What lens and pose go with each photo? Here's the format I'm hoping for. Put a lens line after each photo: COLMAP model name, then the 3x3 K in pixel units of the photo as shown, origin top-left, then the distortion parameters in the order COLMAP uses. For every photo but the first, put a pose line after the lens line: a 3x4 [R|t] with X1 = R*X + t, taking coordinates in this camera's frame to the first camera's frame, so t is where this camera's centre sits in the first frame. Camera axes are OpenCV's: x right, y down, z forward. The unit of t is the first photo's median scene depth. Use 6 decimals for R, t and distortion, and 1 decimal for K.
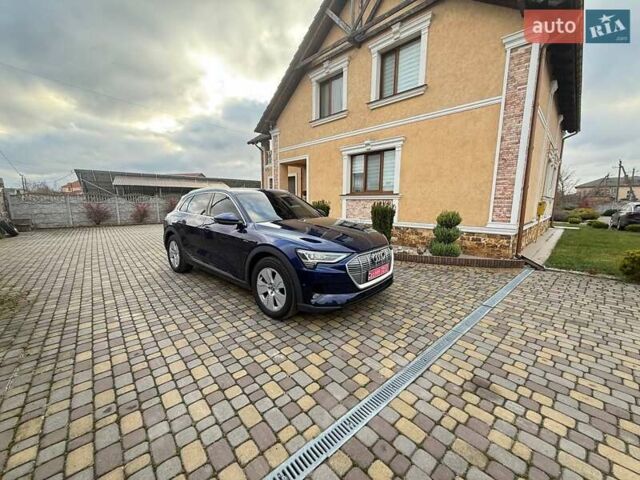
lens RADIAL K [[253.3, 0, 318.5], [0, 253.3, 241.2], [0, 0, 1]] dist [-0.000490, -0.000002]
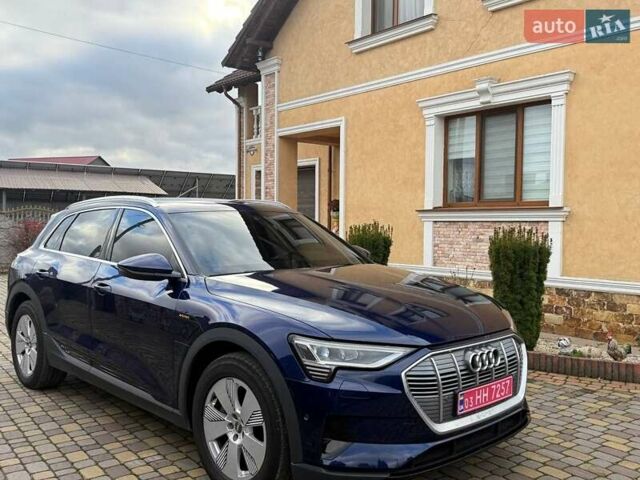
lens RADIAL K [[628.6, 0, 318.5], [0, 628.6, 243.9], [0, 0, 1]] dist [0.158990, -0.332543]
pose [[0.995700, 0.006037, -0.092443, 0.042452], [-0.017189, 0.992586, -0.120325, 0.001917], [0.091031, 0.121396, 0.988421, -0.084782]]
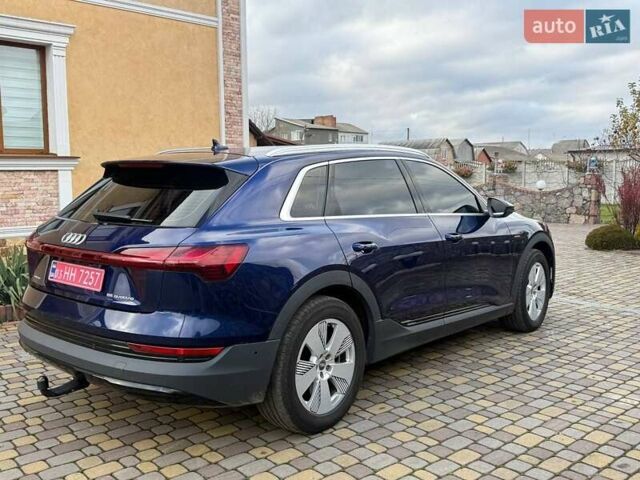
lens RADIAL K [[628.6, 0, 318.5], [0, 628.6, 243.9], [0, 0, 1]] dist [0.158990, -0.332543]
pose [[-0.008404, -0.117967, 0.992982, -1.502770], [0.160172, 0.980037, 0.117785, -0.202313], [-0.987053, 0.160037, 0.010659, 1.165009]]
